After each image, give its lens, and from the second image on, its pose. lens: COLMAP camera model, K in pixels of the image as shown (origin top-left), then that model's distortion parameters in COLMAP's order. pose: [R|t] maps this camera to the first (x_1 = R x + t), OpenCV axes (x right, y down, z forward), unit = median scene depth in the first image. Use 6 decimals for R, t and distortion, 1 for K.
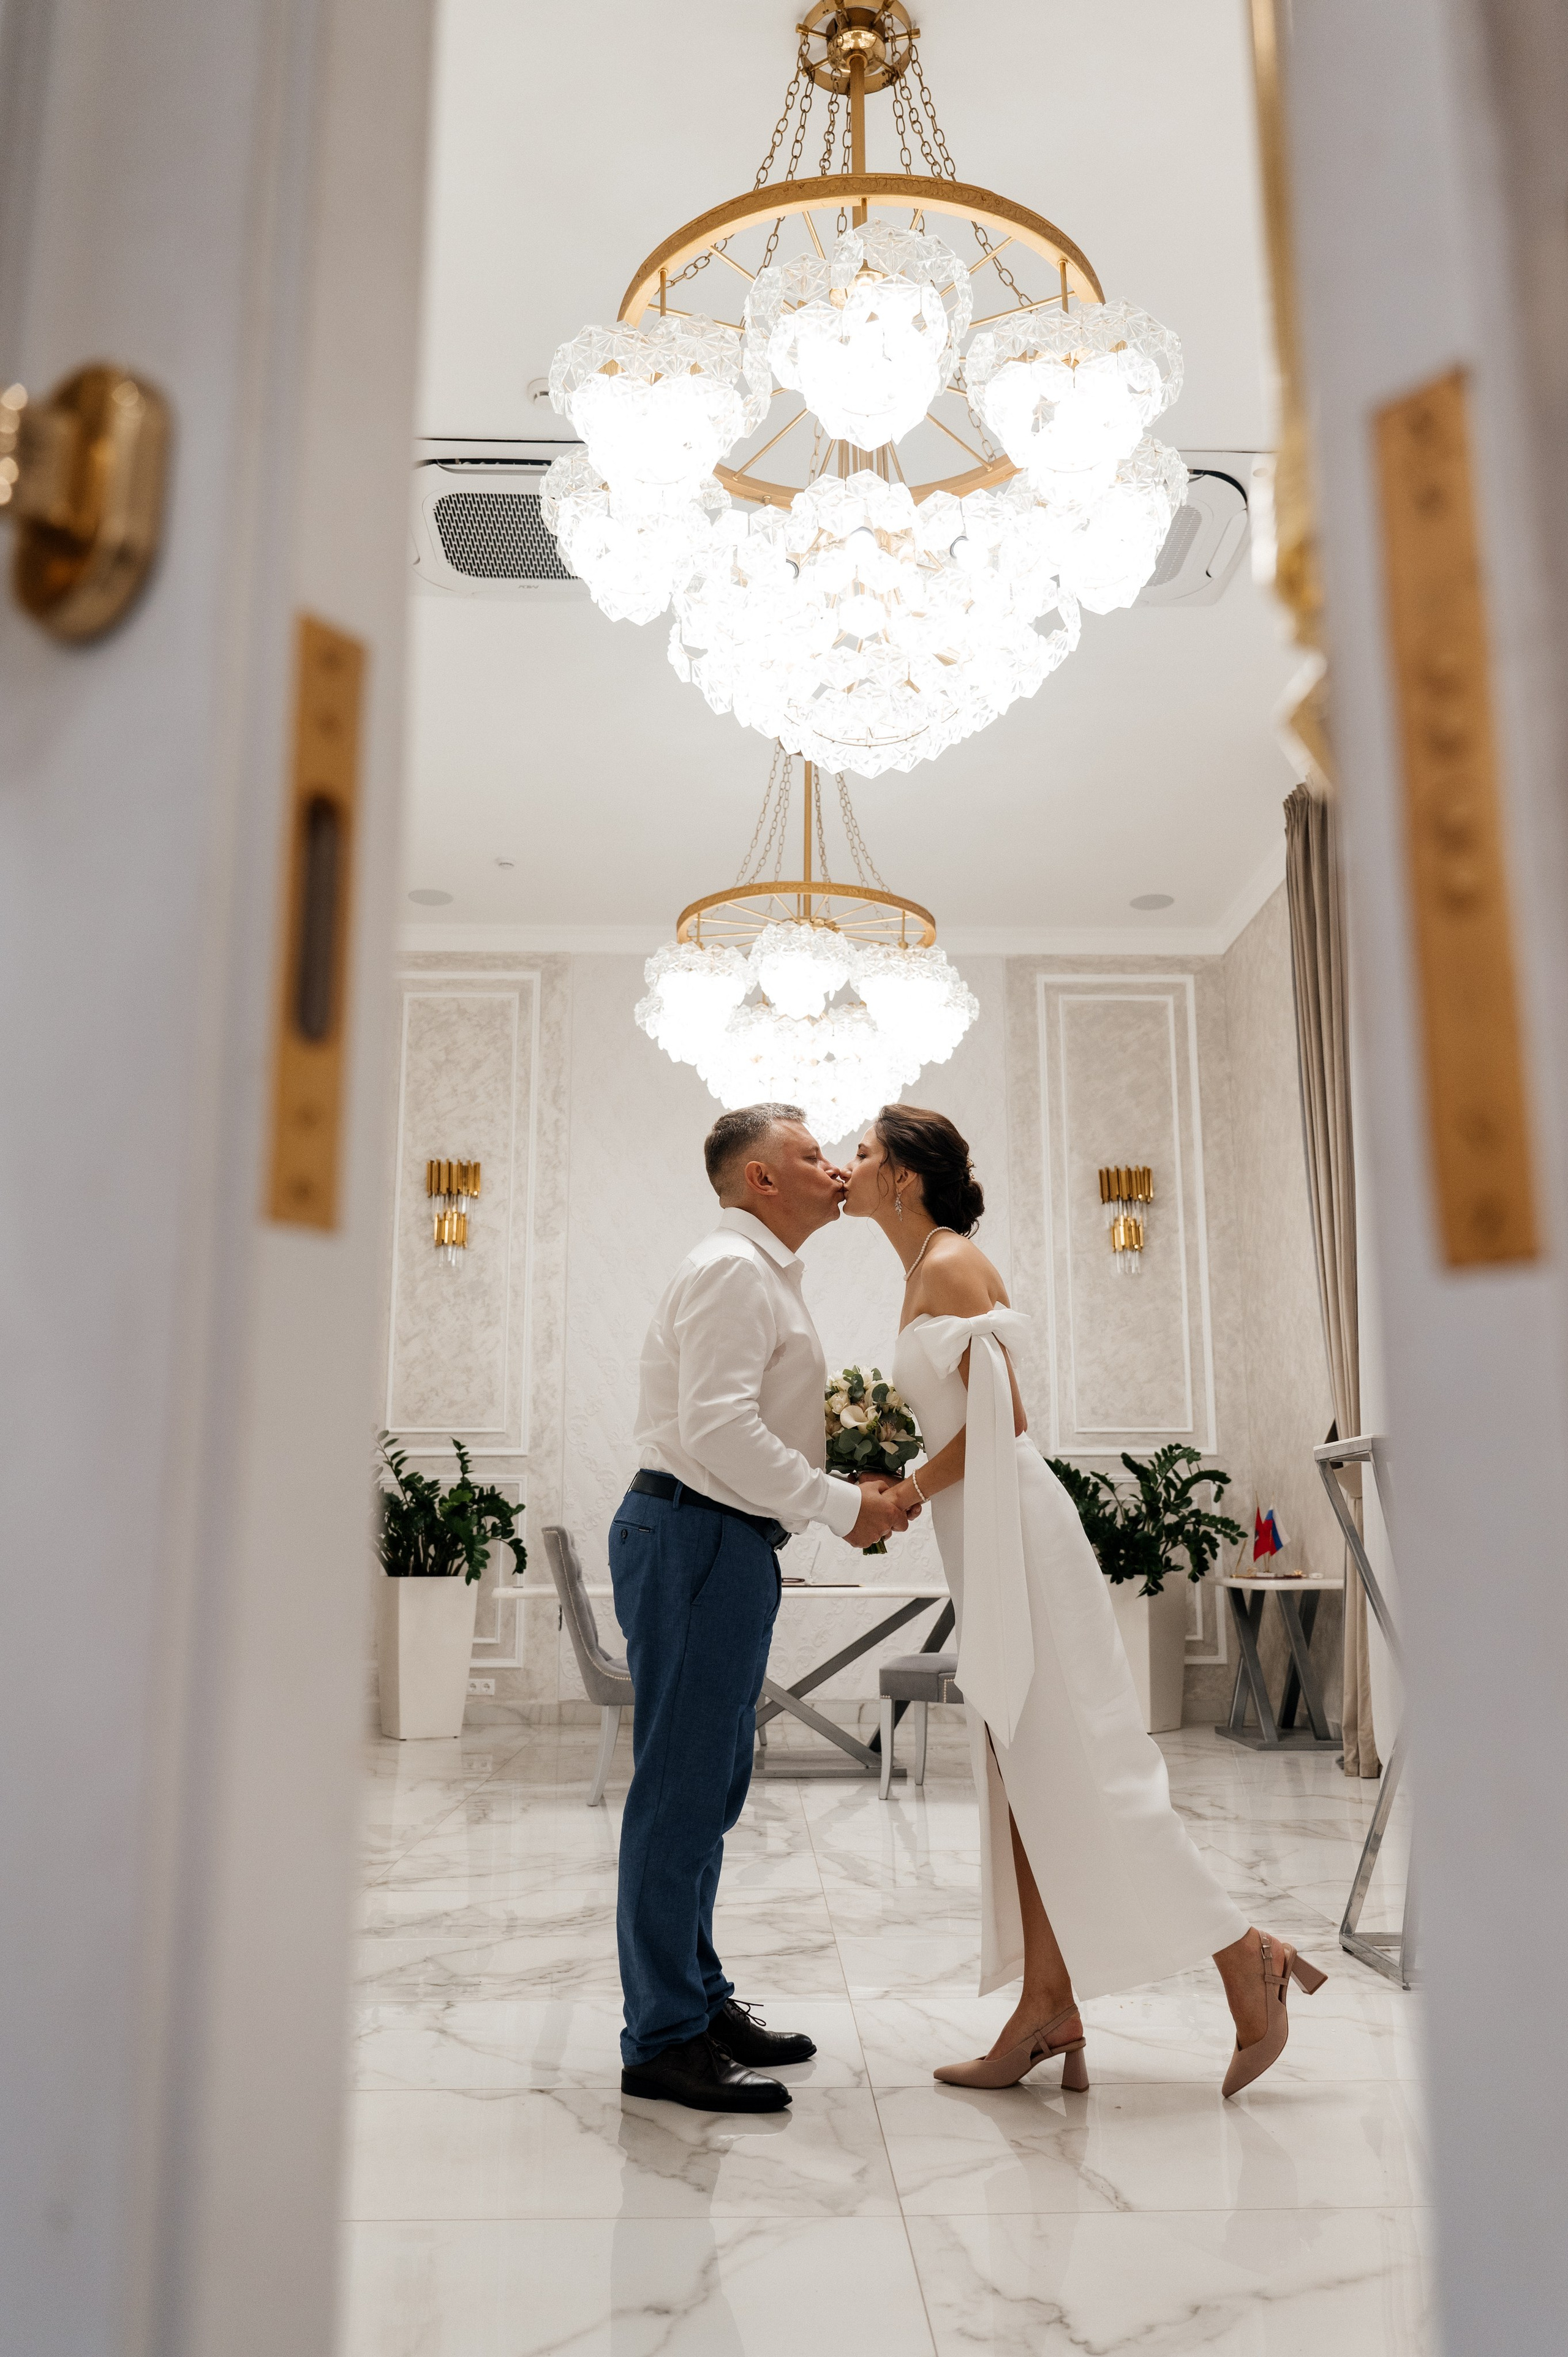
lens RADIAL K [[2104.9, 0, 787.2], [0, 2104.9, 1177.9], [0, 0, 1]] dist [0.001085, 0.000472]
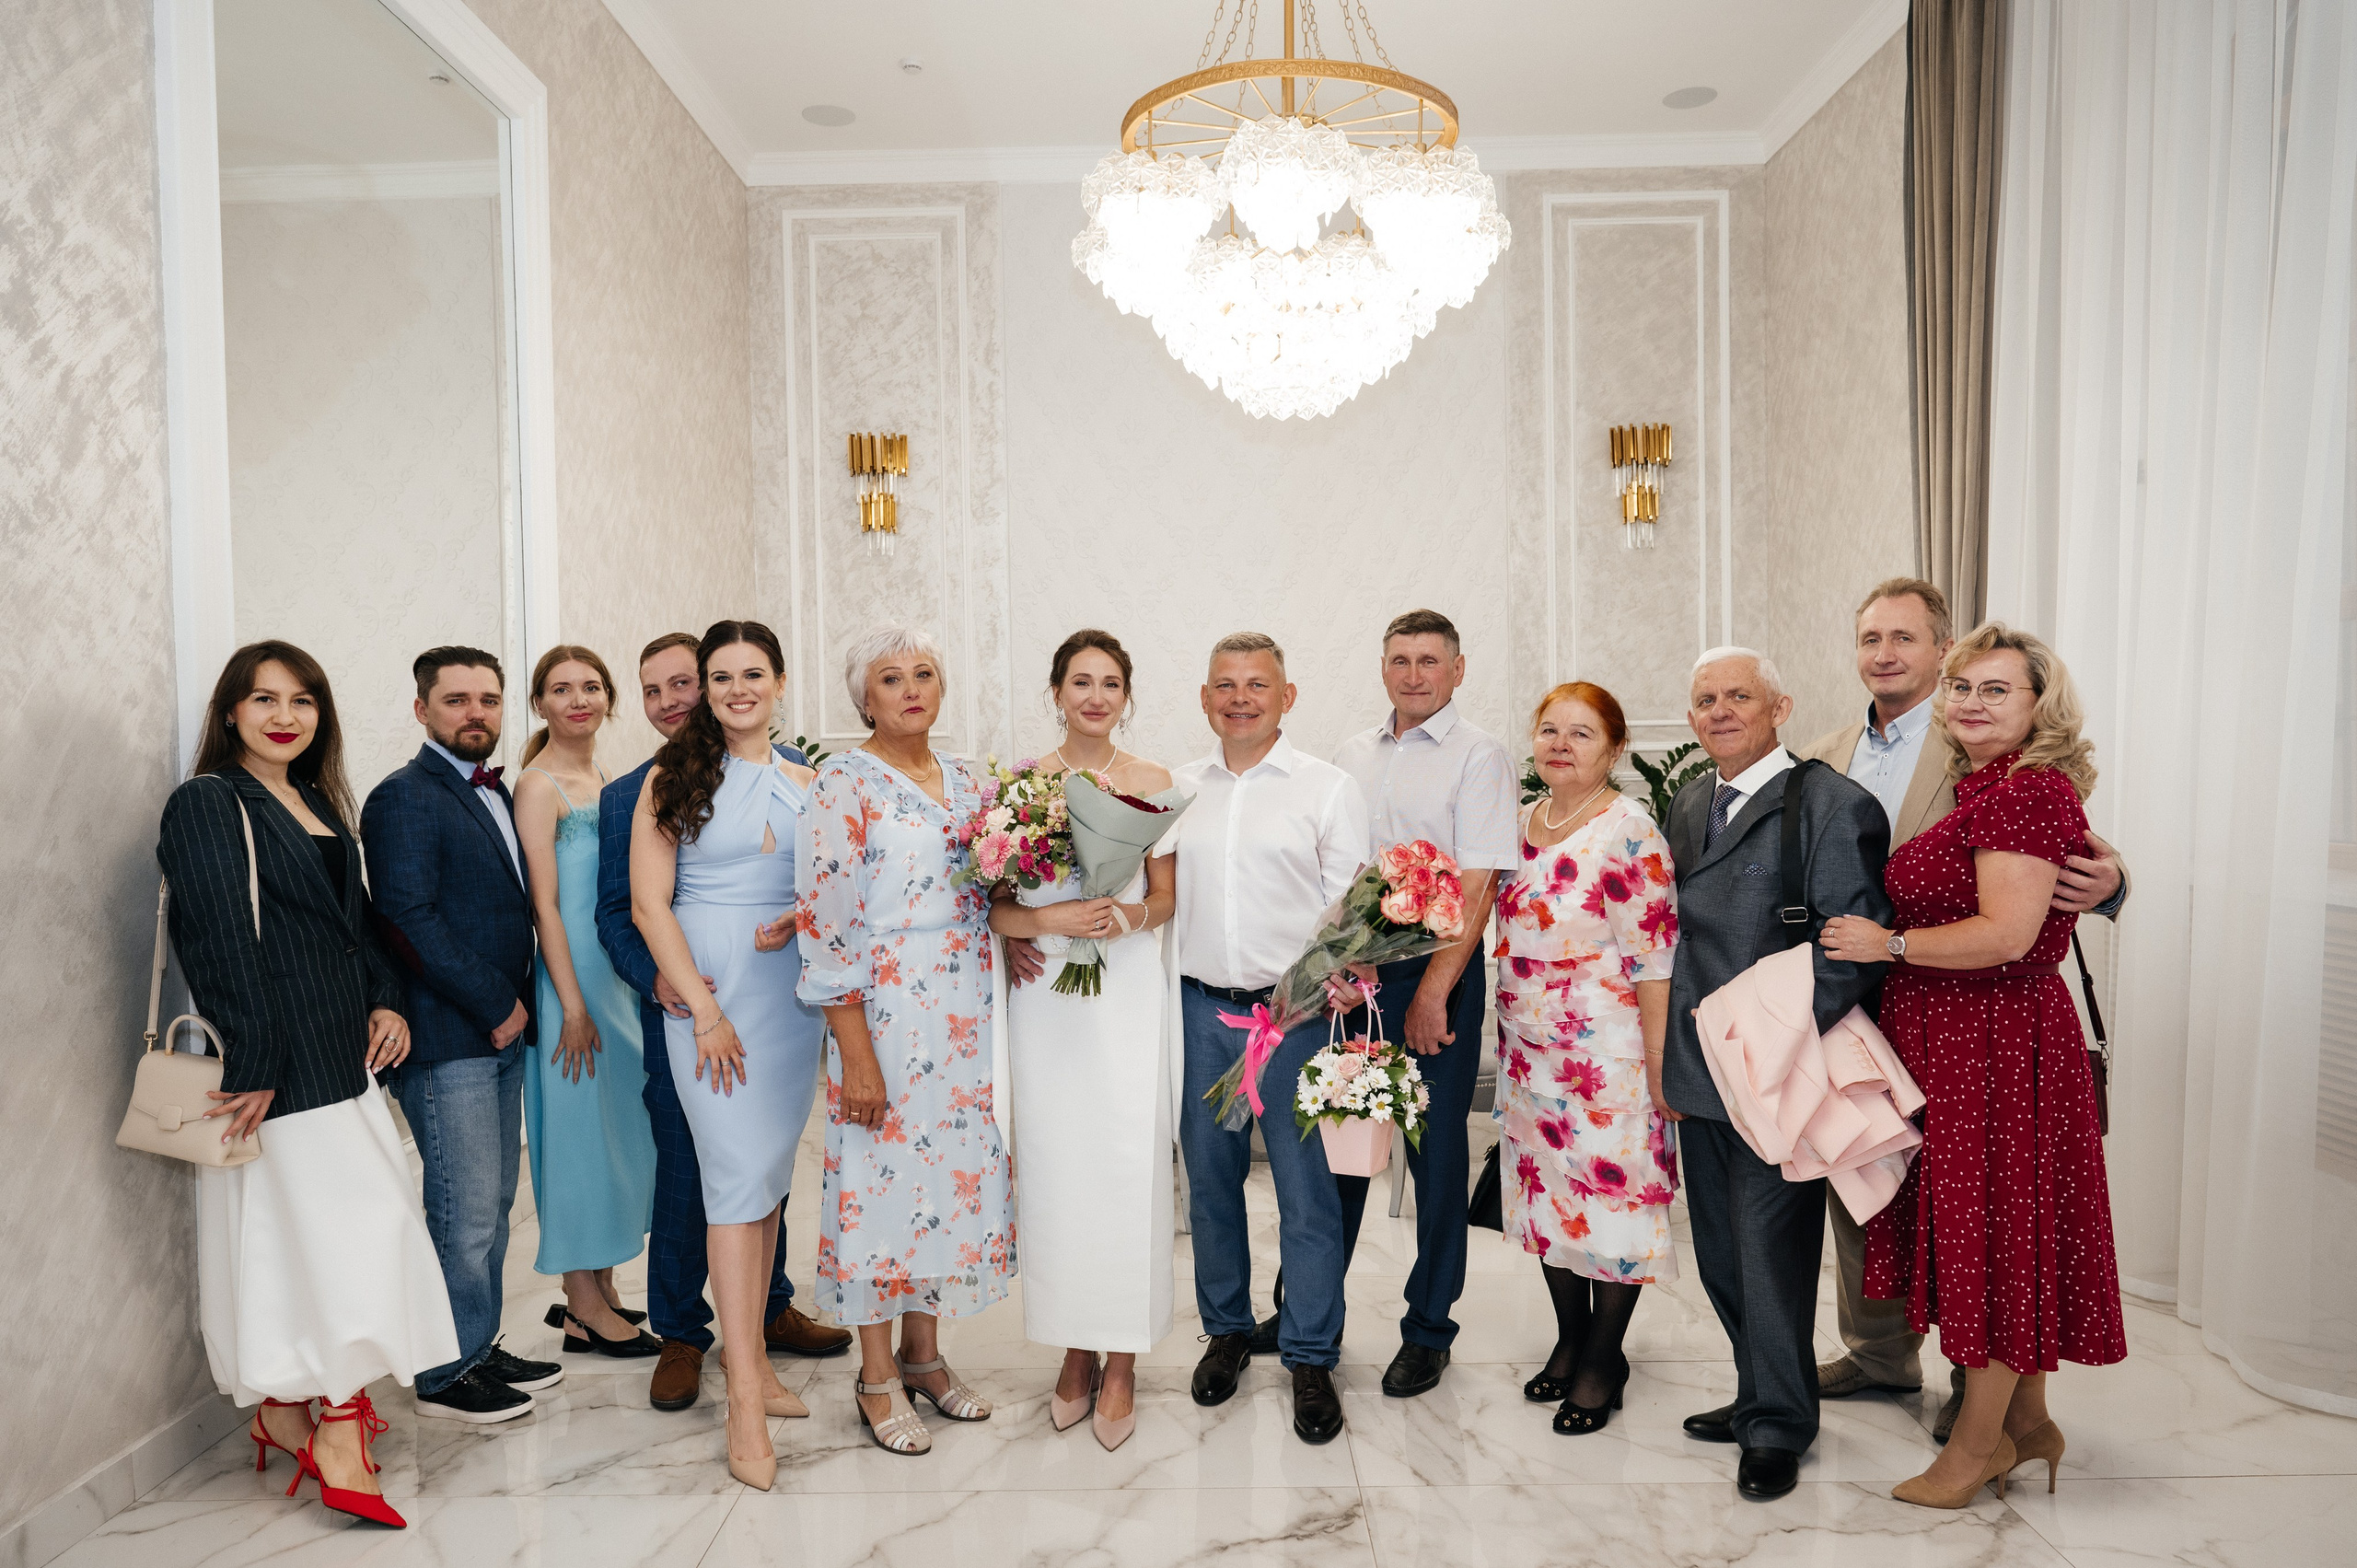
lens RADIAL K [[1598.5, 0, 1169.9], [0, 1598.5, 789.9], [0, 0, 1]] dist [0.001450, 0.001841]
pose [[0.999478, -0.015279, -0.028473, -0.018293], [0.021653, 0.970738, 0.239164, -0.021002], [0.023986, -0.239656, 0.970562, 0.315185]]
